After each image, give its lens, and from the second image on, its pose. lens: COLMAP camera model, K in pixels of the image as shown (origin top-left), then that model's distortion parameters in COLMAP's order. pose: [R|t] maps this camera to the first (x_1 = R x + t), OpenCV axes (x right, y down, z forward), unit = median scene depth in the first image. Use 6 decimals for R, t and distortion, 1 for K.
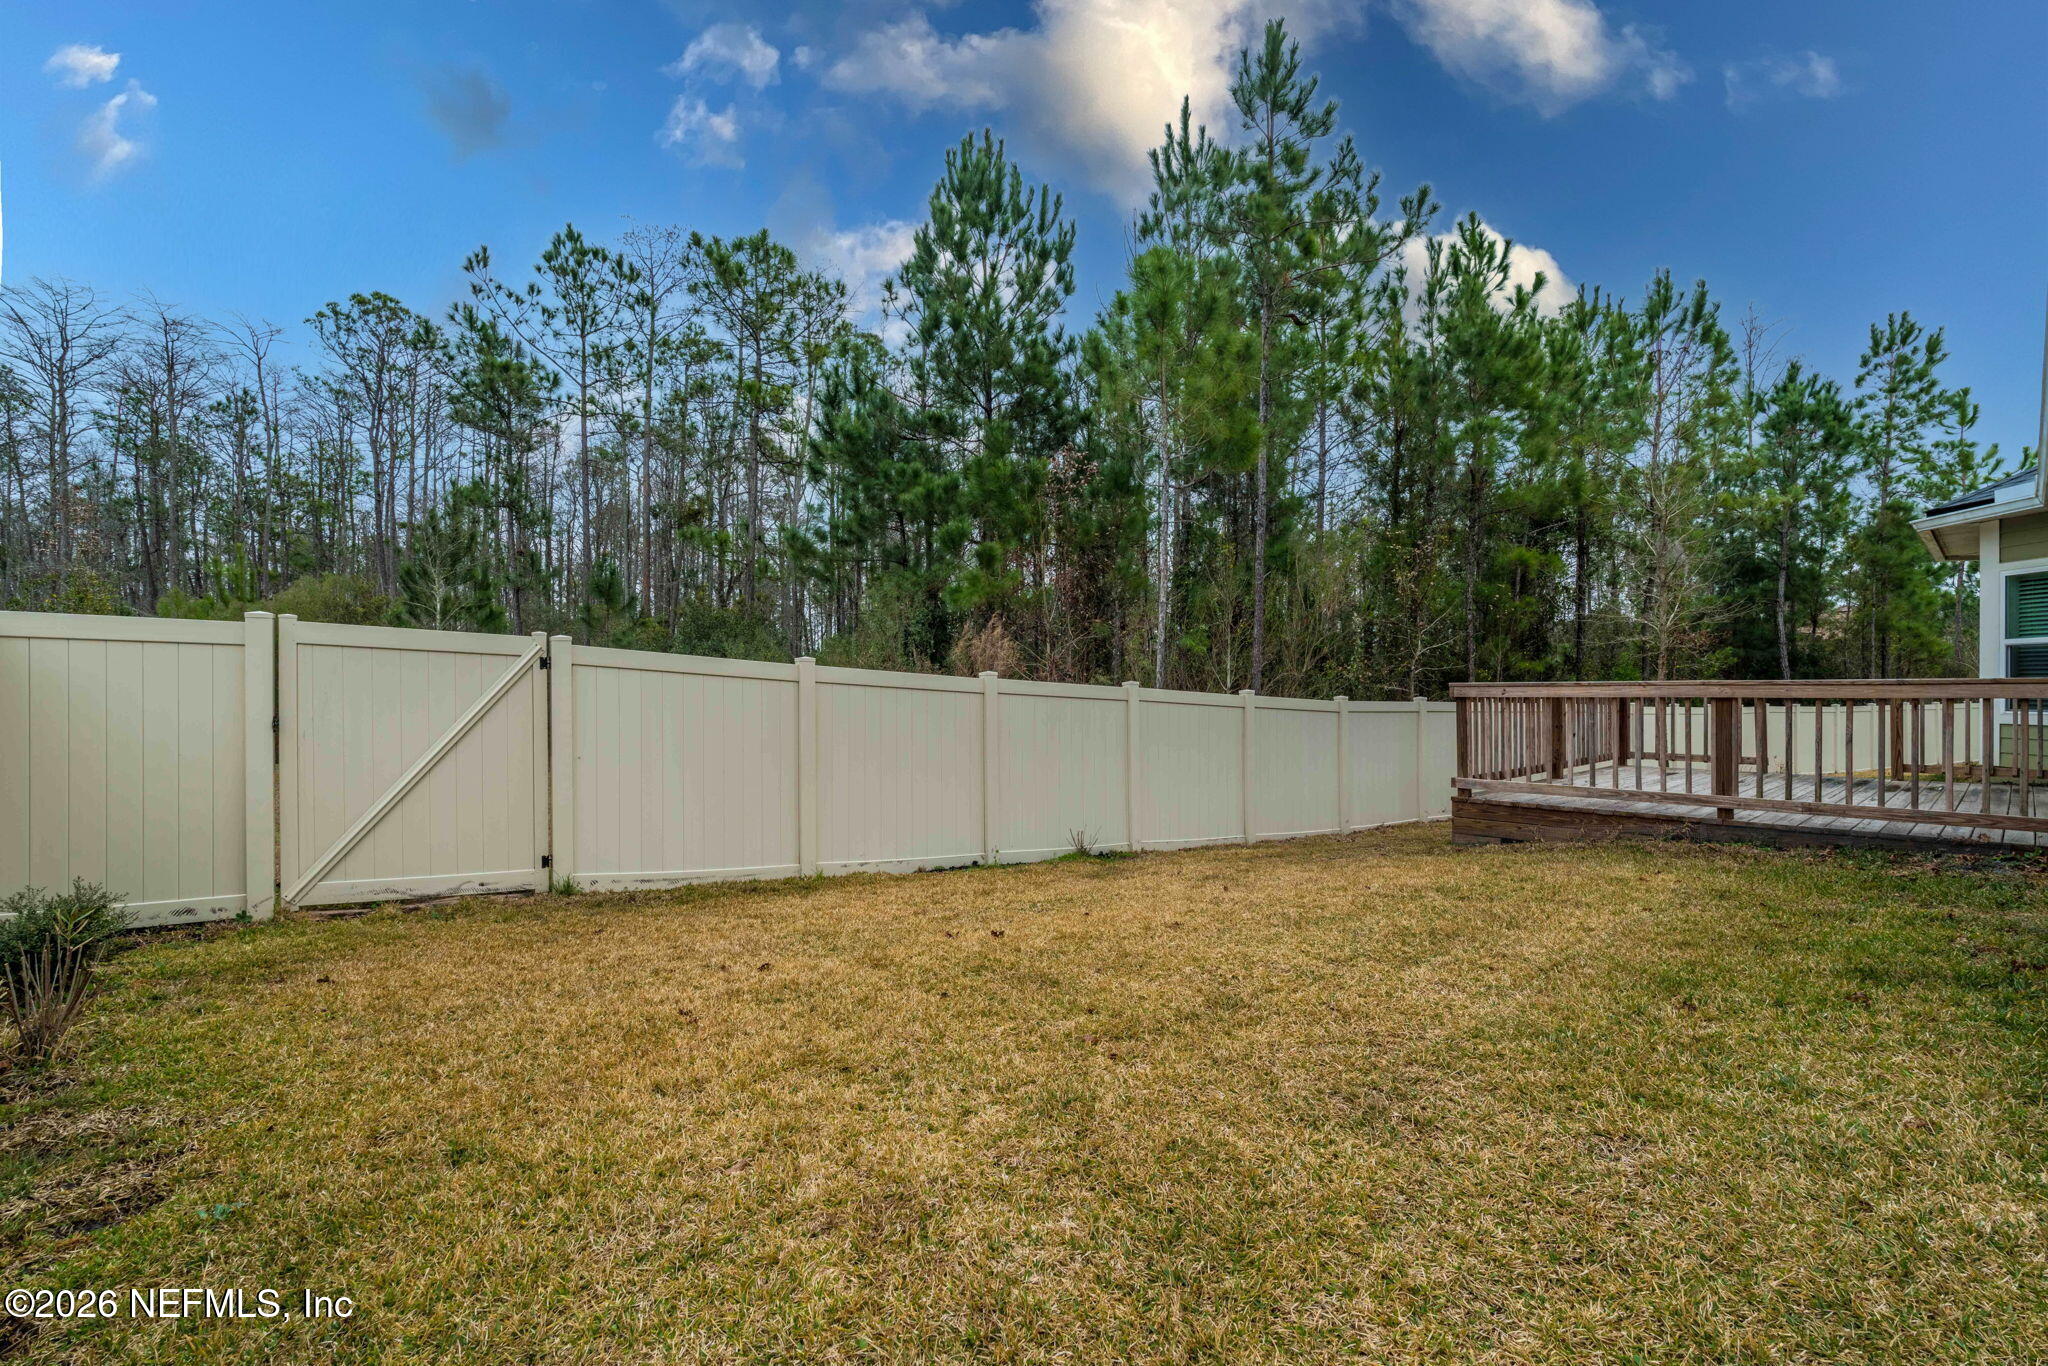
lens RADIAL K [[898.0, 0, 1007.1], [0, 898.0, 678.5], [0, 0, 1]] dist [-0.003388, -0.000165]
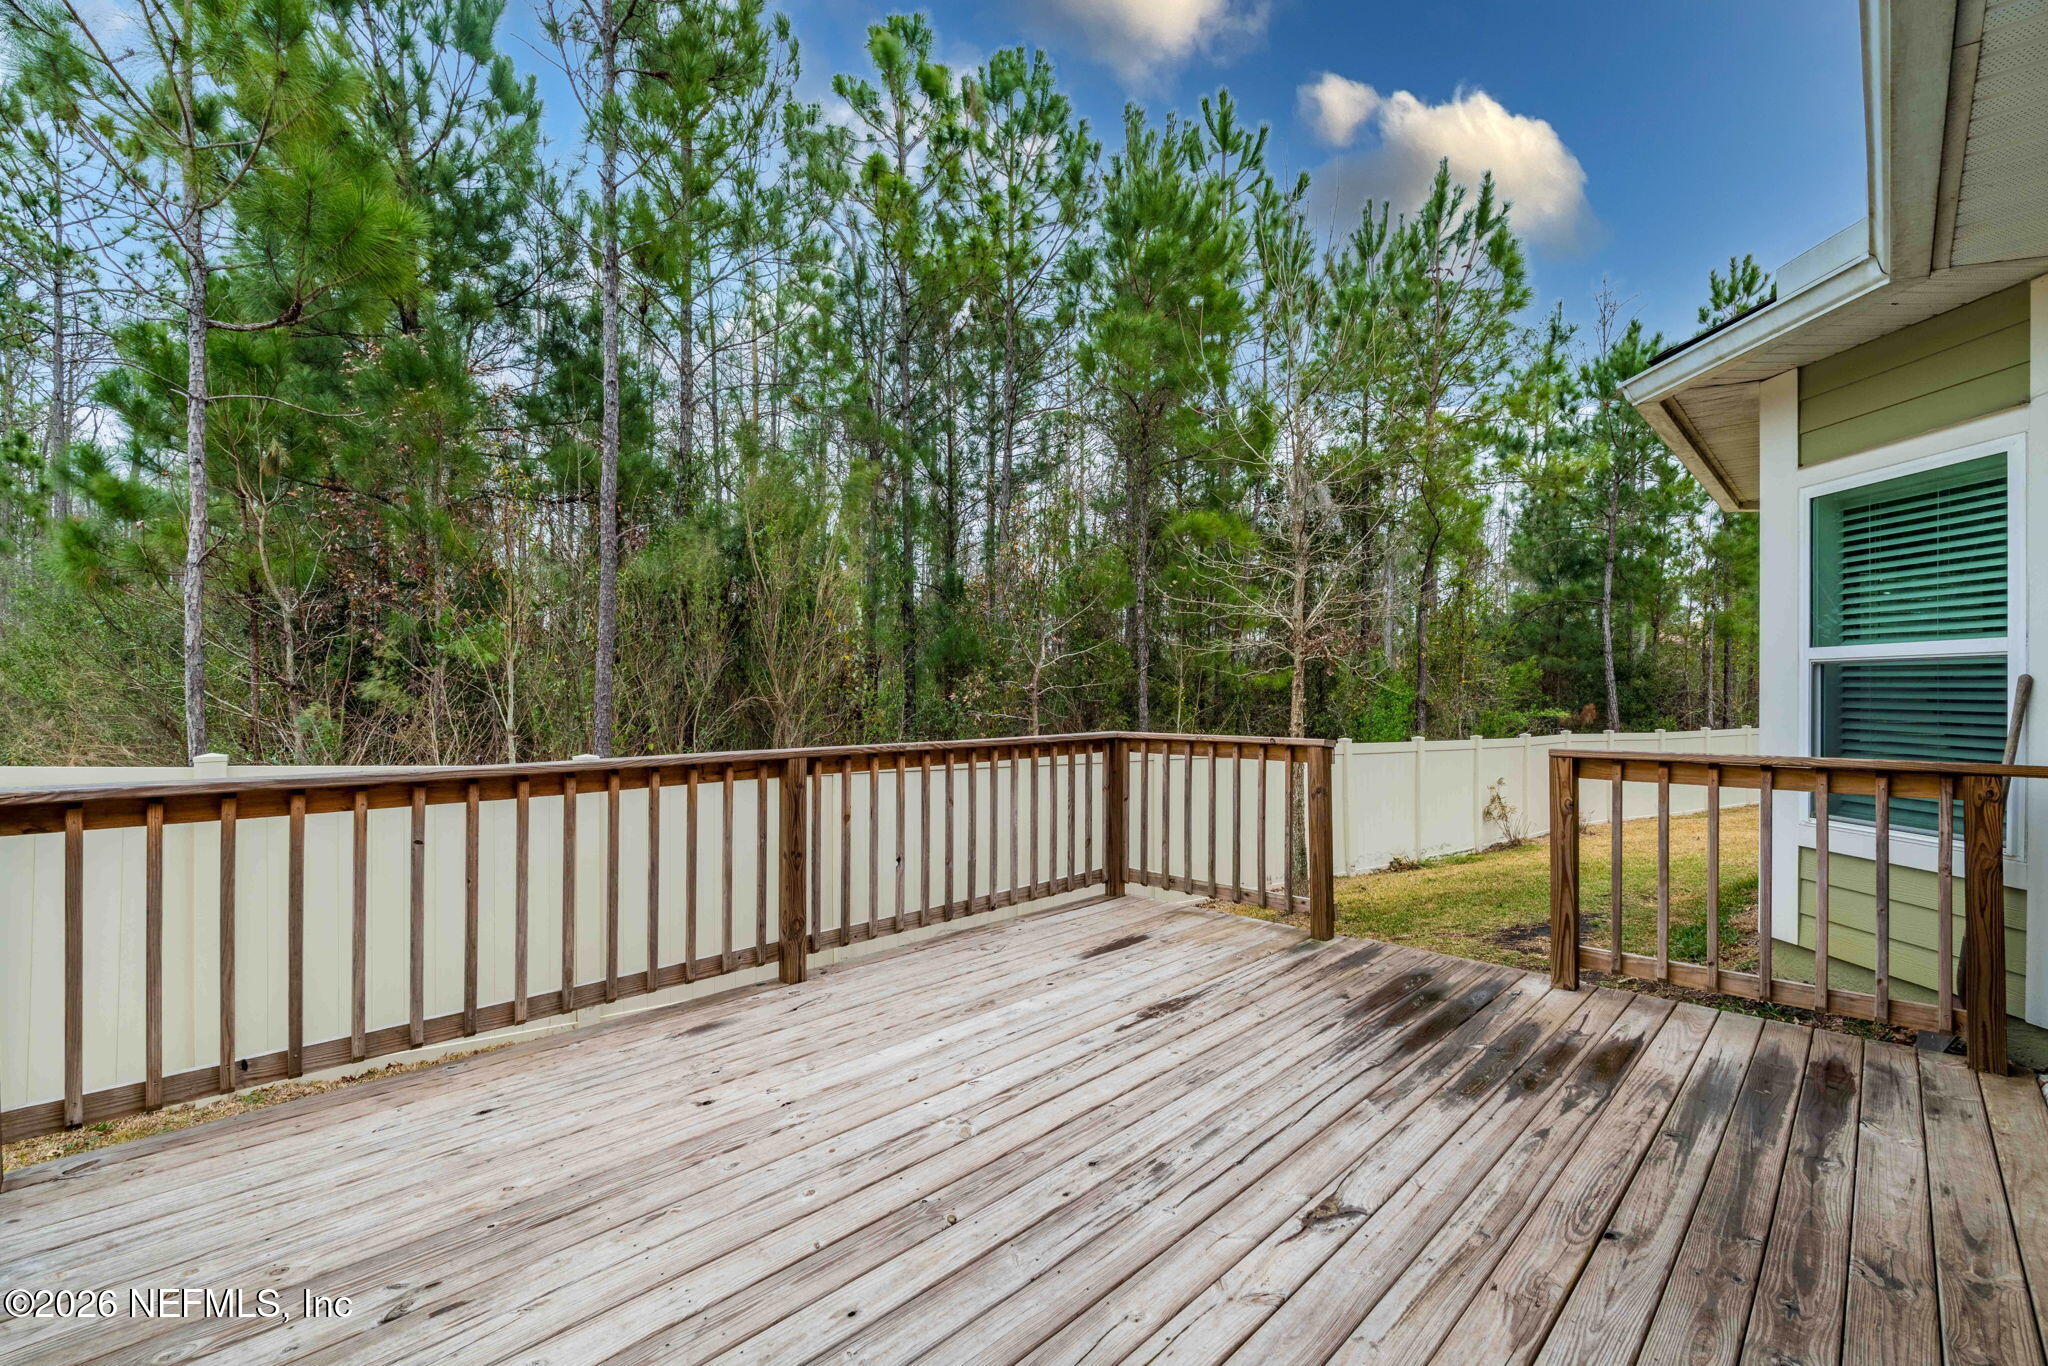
lens RADIAL K [[893.2, 0, 1017.6], [0, 893.2, 688.6], [0, 0, 1]] dist [-0.009903, 0.000379]
pose [[0.997235, -0.000355, 0.074306, 0.266251], [0.000020, 0.999990, 0.004506, -0.009577], [-0.074307, -0.004492, 0.997225, 0.227734]]
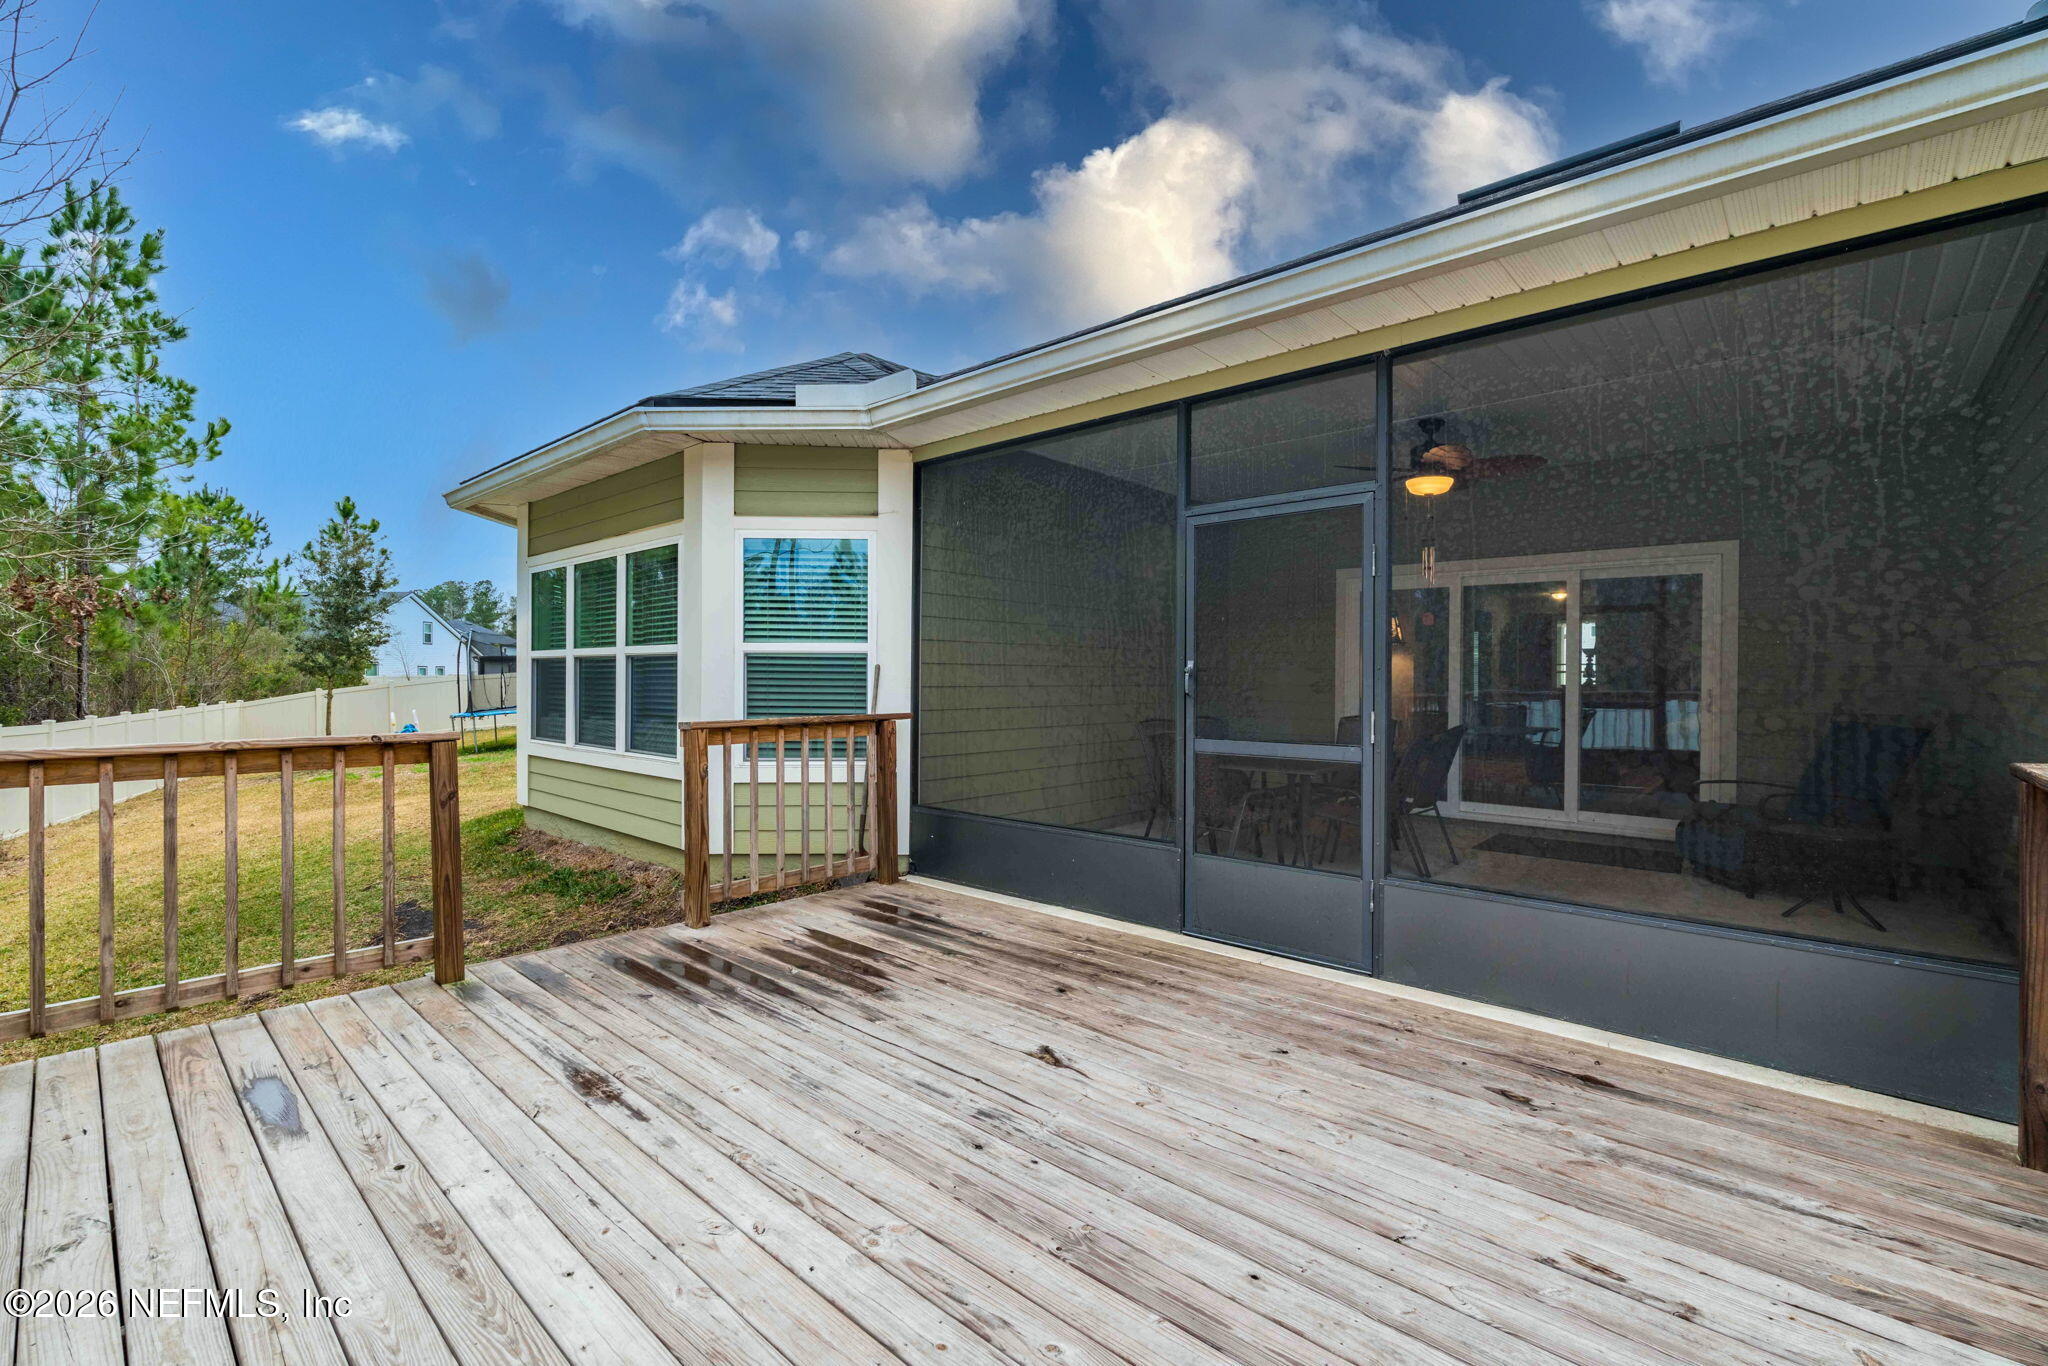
lens RADIAL K [[898.0, 0, 1007.1], [0, 898.0, 678.5], [0, 0, 1]] dist [-0.003388, -0.000165]
pose [[-0.100454, -0.006624, 0.994920, 0.183653], [-0.008501, 0.999947, 0.005799, -0.008975], [-0.994905, -0.007875, -0.100504, 0.331686]]
